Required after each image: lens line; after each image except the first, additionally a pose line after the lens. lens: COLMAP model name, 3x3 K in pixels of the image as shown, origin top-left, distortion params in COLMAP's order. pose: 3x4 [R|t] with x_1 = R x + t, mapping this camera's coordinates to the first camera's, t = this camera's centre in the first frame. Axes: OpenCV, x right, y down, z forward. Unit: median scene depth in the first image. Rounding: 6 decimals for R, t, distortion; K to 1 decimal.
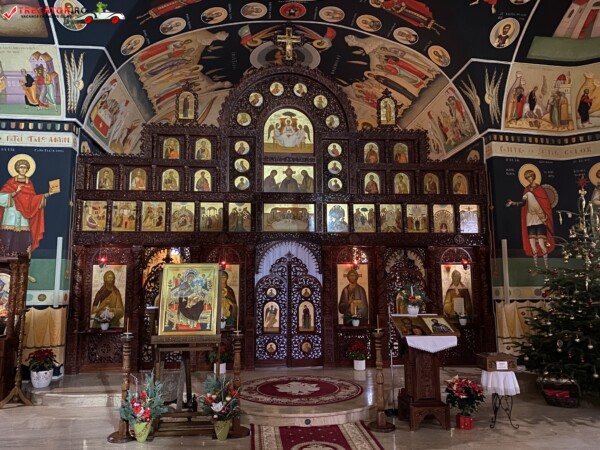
lens RADIAL K [[451.1, 0, 300.6], [0, 451.1, 225.0], [0, 0, 1]] dist [0.029628, -0.024564]
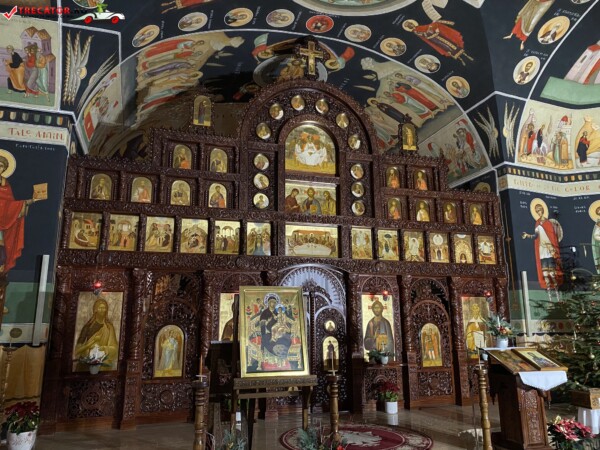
lens RADIAL K [[451.1, 0, 300.4], [0, 451.1, 222.9], [0, 0, 1]] dist [0.029628, -0.024564]
pose [[0.978424, 0.043740, 0.201925, -0.235292], [-0.025899, 0.995590, -0.090169, 0.028351], [-0.204978, 0.082994, 0.975241, 0.121084]]
